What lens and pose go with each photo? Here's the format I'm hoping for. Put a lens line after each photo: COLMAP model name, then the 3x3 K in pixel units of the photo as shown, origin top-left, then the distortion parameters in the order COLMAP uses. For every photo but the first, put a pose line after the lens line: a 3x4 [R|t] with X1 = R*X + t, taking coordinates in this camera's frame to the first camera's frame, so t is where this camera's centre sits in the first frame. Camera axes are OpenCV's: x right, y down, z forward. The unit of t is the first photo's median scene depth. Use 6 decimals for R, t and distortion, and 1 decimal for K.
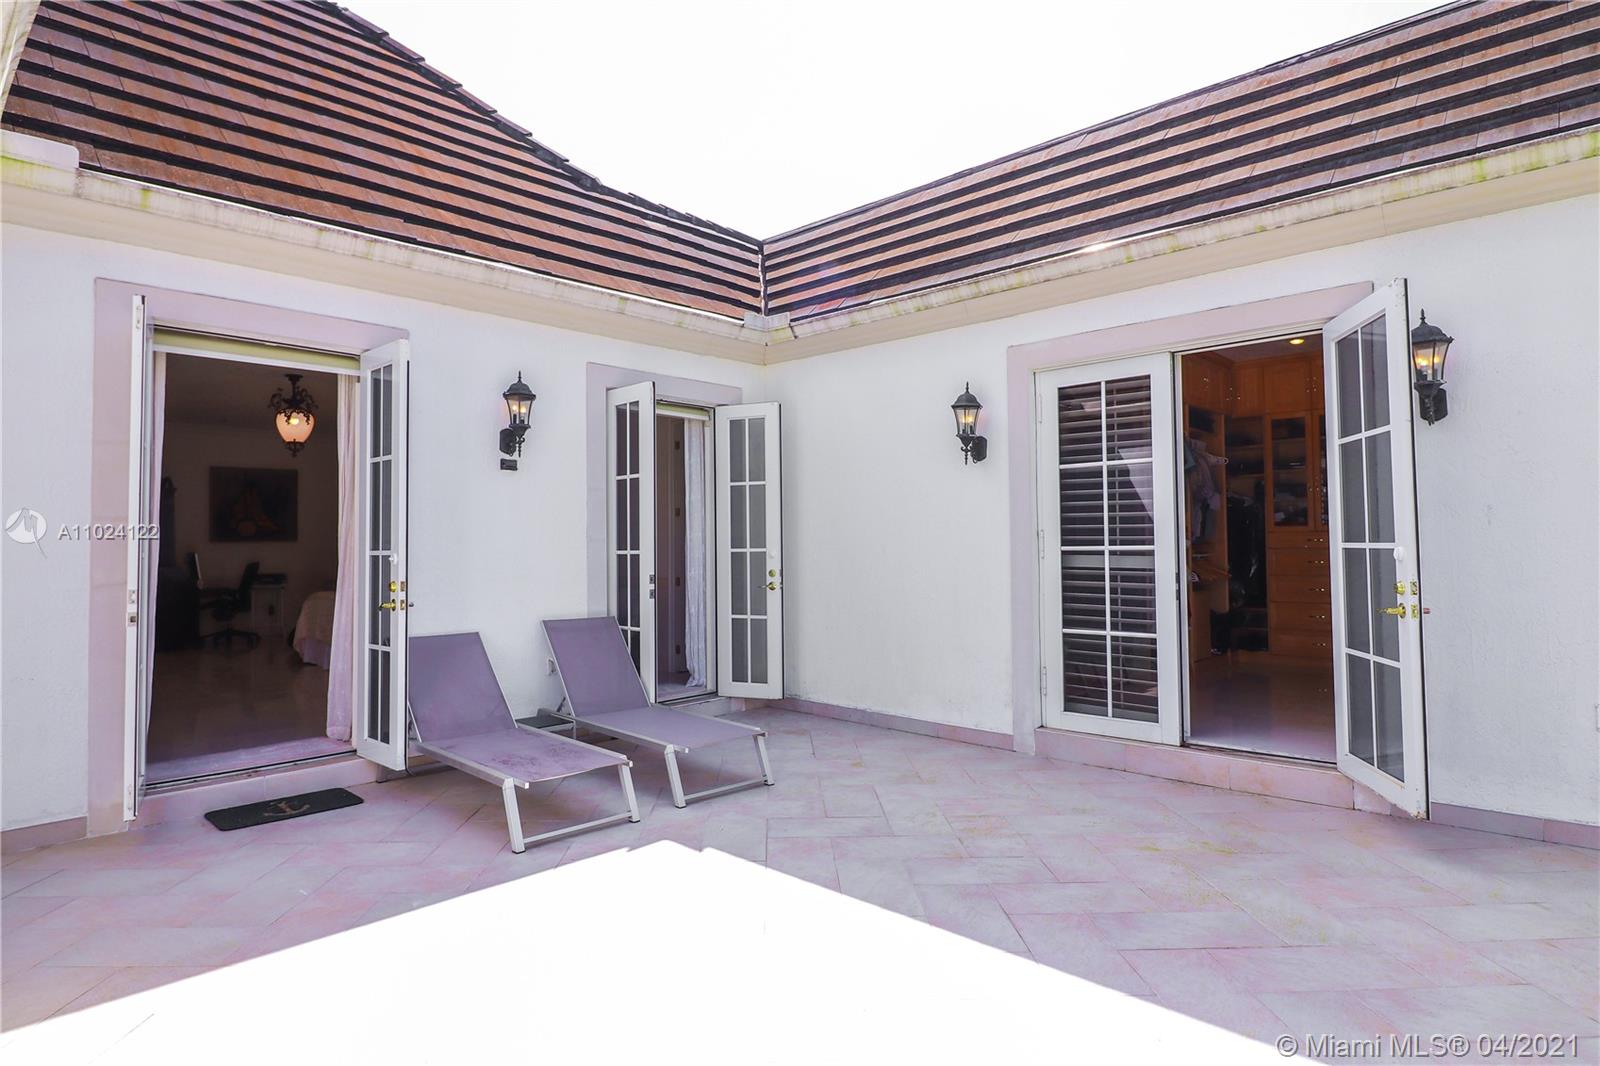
lens RADIAL K [[882.5, 0, 800.0], [0, 882.5, 533.0], [0, 0, 1]] dist [-0.000363, -0.000103]
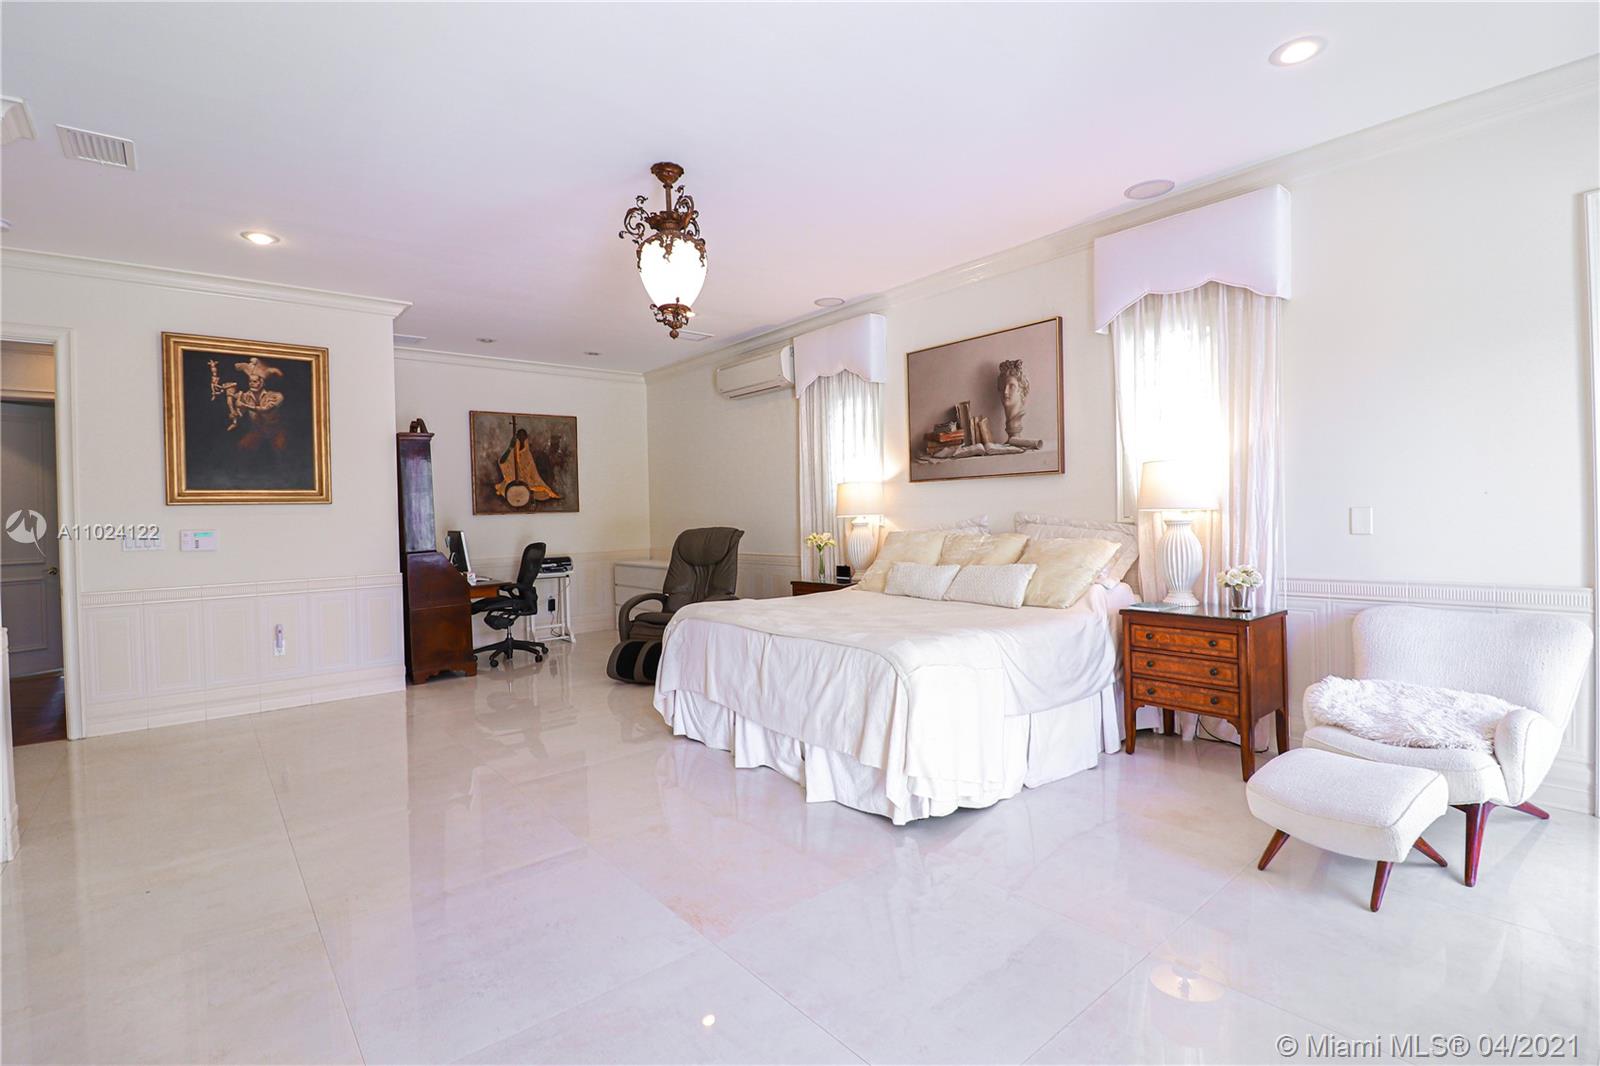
lens RADIAL K [[753.6, 0, 809.2], [0, 753.6, 520.6], [0, 0, 1]] dist [-0.001053, -0.011309]
pose [[0.991547, -0.018916, -0.128359, -0.335784], [0.022596, 0.999373, 0.027269, 0.004126], [0.127763, -0.029939, 0.991353, 0.446178]]
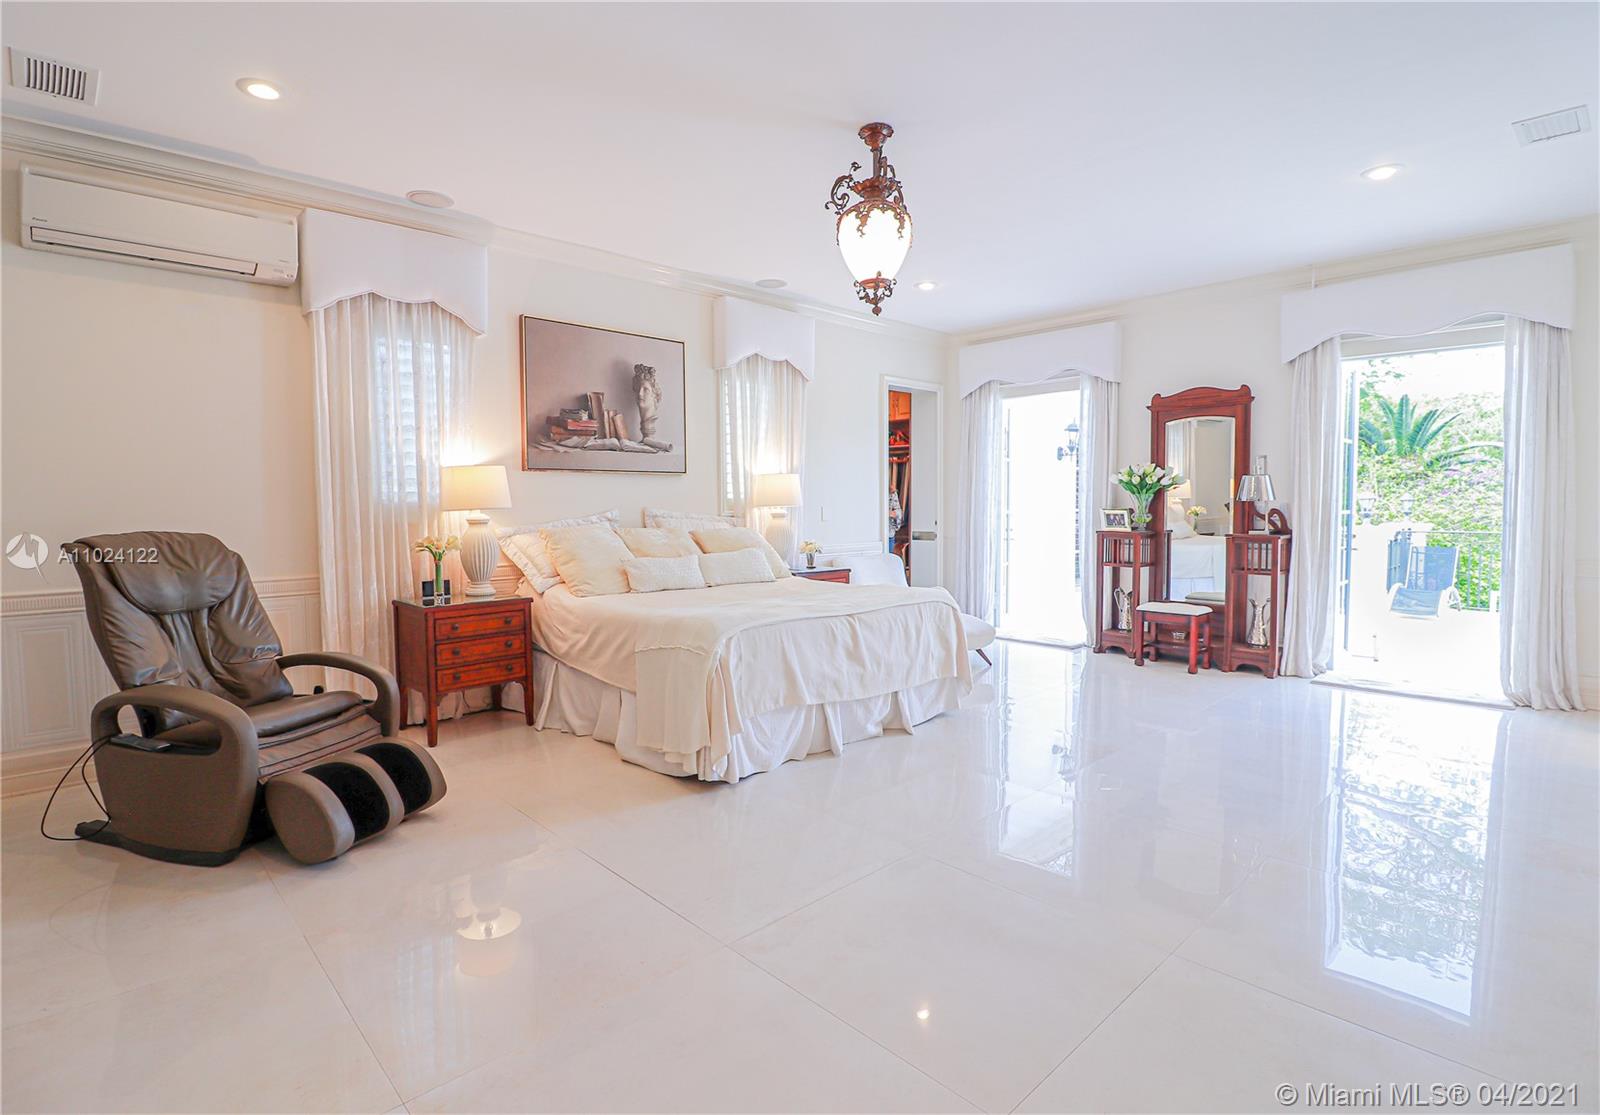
lens RADIAL K [[784.9, 0, 793.9], [0, 784.9, 549.8], [0, 0, 1]] dist [-0.022370, -0.000306]
pose [[0.061046, -0.054563, 0.996642, -0.742760], [-0.011238, 0.998404, 0.055348, 0.011864], [-0.998072, -0.014579, 0.060335, 0.761371]]
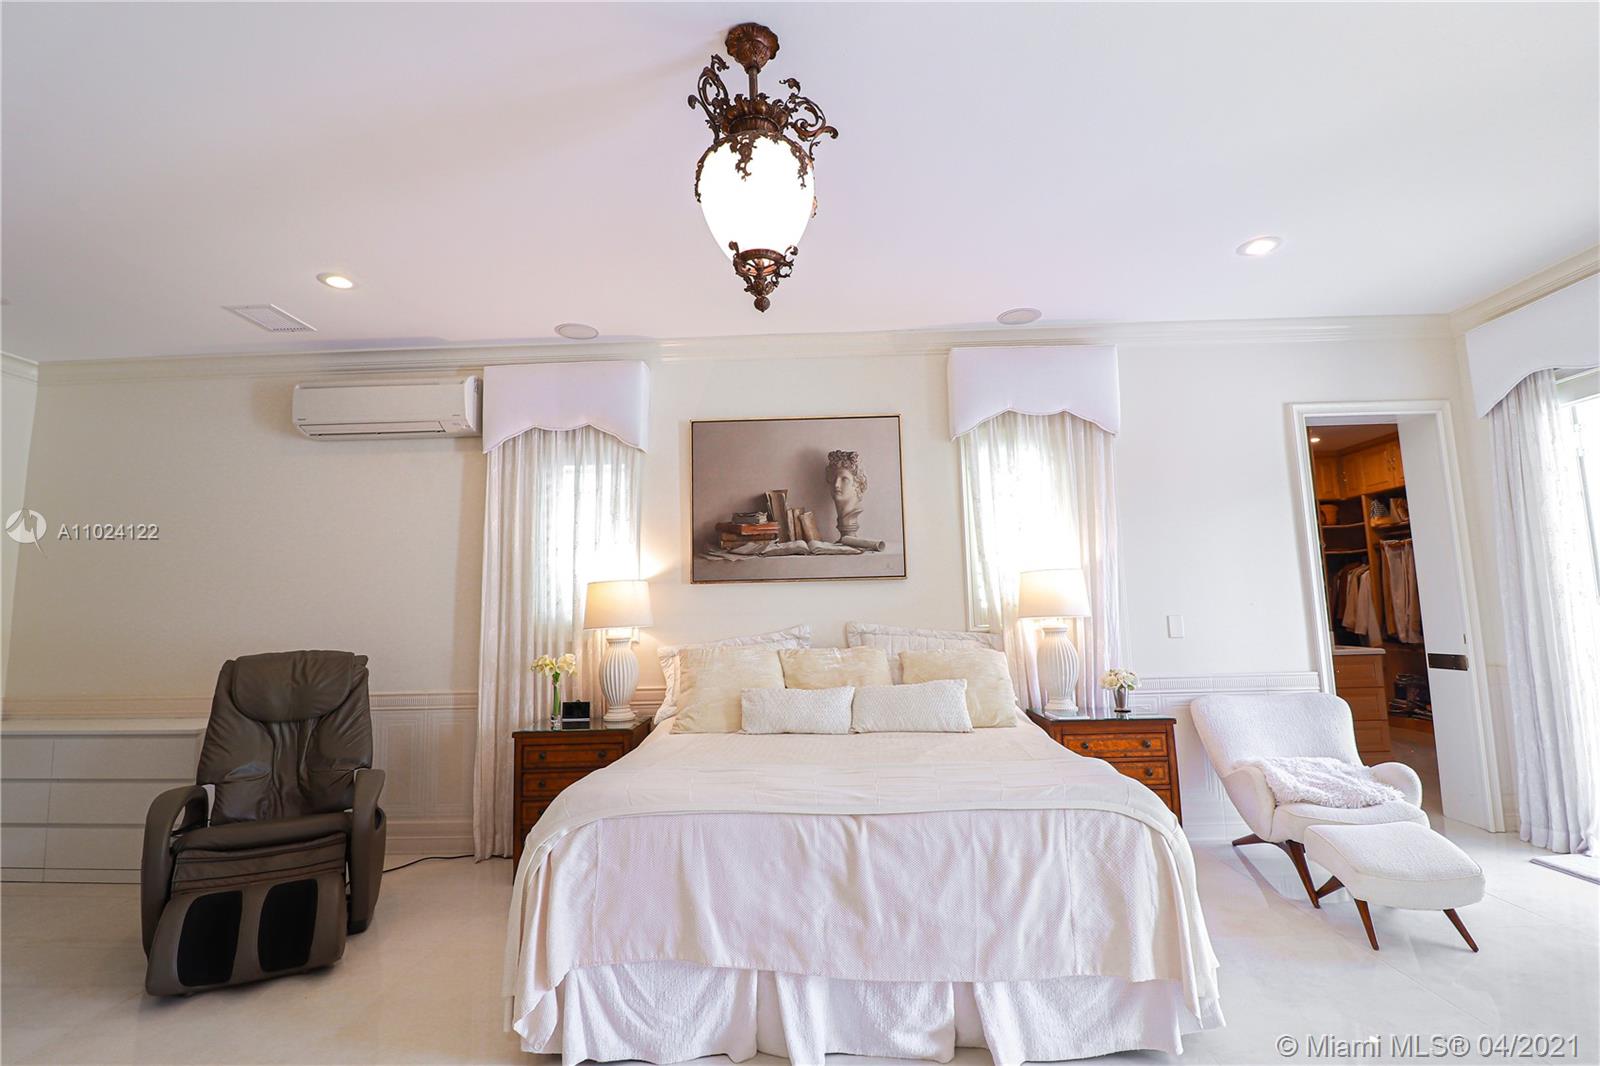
lens RADIAL K [[753.6, 0, 809.2], [0, 753.6, 520.6], [0, 0, 1]] dist [-0.001053, -0.011309]
pose [[0.749565, 0.068377, 0.658390, -0.535795], [0.009133, 0.993487, -0.113577, 0.006234], [-0.661868, 0.091146, 0.744058, 0.613006]]
